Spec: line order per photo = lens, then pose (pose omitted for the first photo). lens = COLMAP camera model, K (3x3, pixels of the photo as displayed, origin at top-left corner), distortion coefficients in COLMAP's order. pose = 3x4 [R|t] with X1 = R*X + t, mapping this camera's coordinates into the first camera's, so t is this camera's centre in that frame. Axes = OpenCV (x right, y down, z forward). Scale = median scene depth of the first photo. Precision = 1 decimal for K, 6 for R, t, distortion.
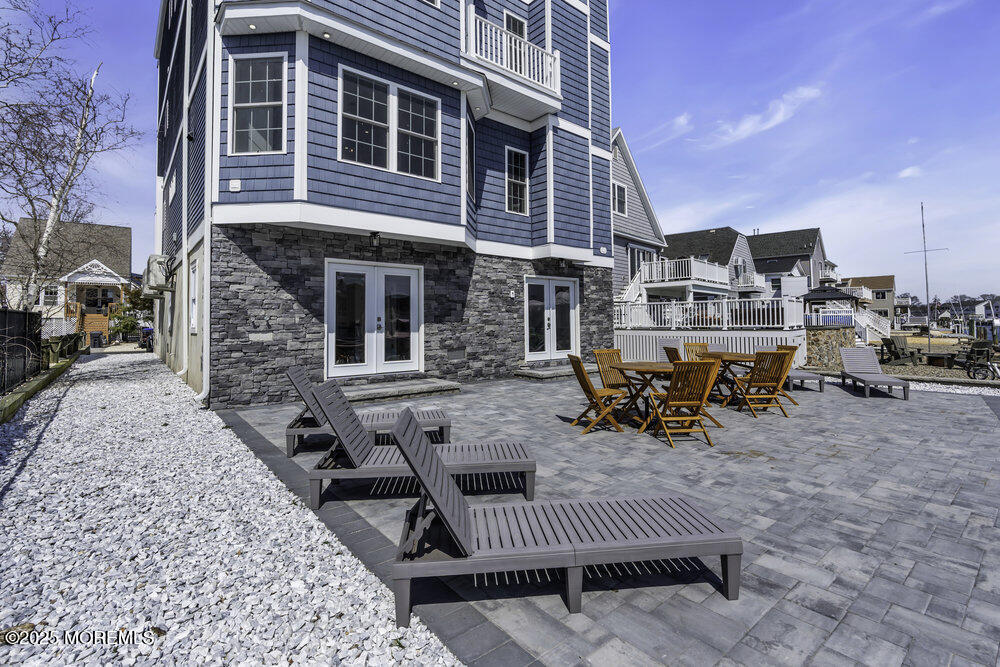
lens RADIAL K [[462.7, 0, 500.3], [0, 462.7, 304.8], [0, 0, 1]] dist [-0.001130, -0.000050]
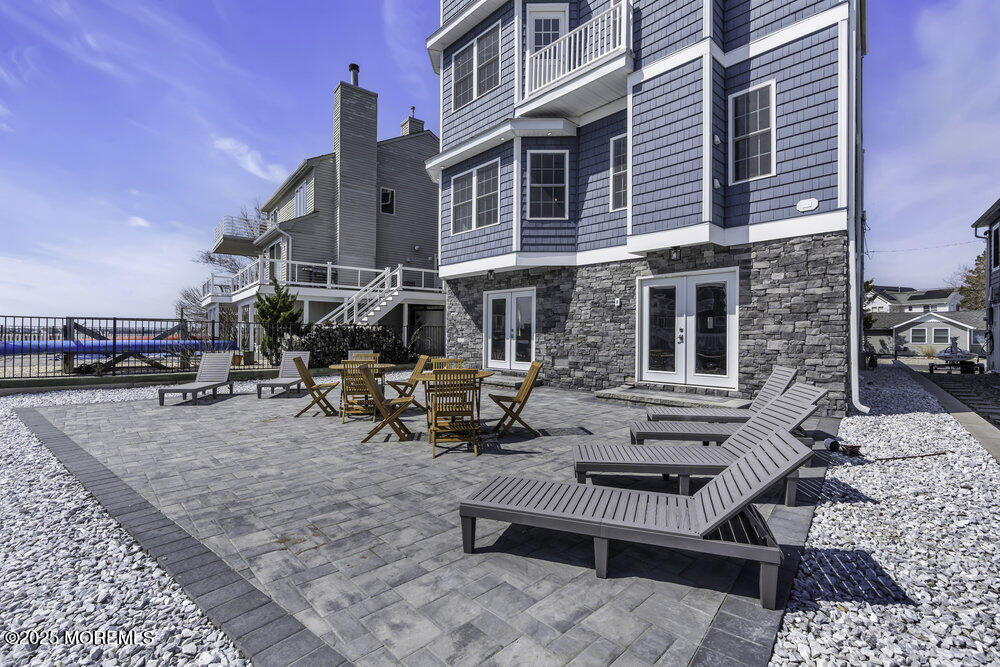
lens RADIAL K [[448.1, 0, 500.0], [0, 448.1, 333.5], [0, 0, 1]] dist [0.000564, 0.000052]
pose [[0.073798, 0.007277, -0.997247, 0.917330], [0.033637, 0.999386, 0.009782, 0.022626], [0.996706, -0.034267, 0.073508, 0.743091]]
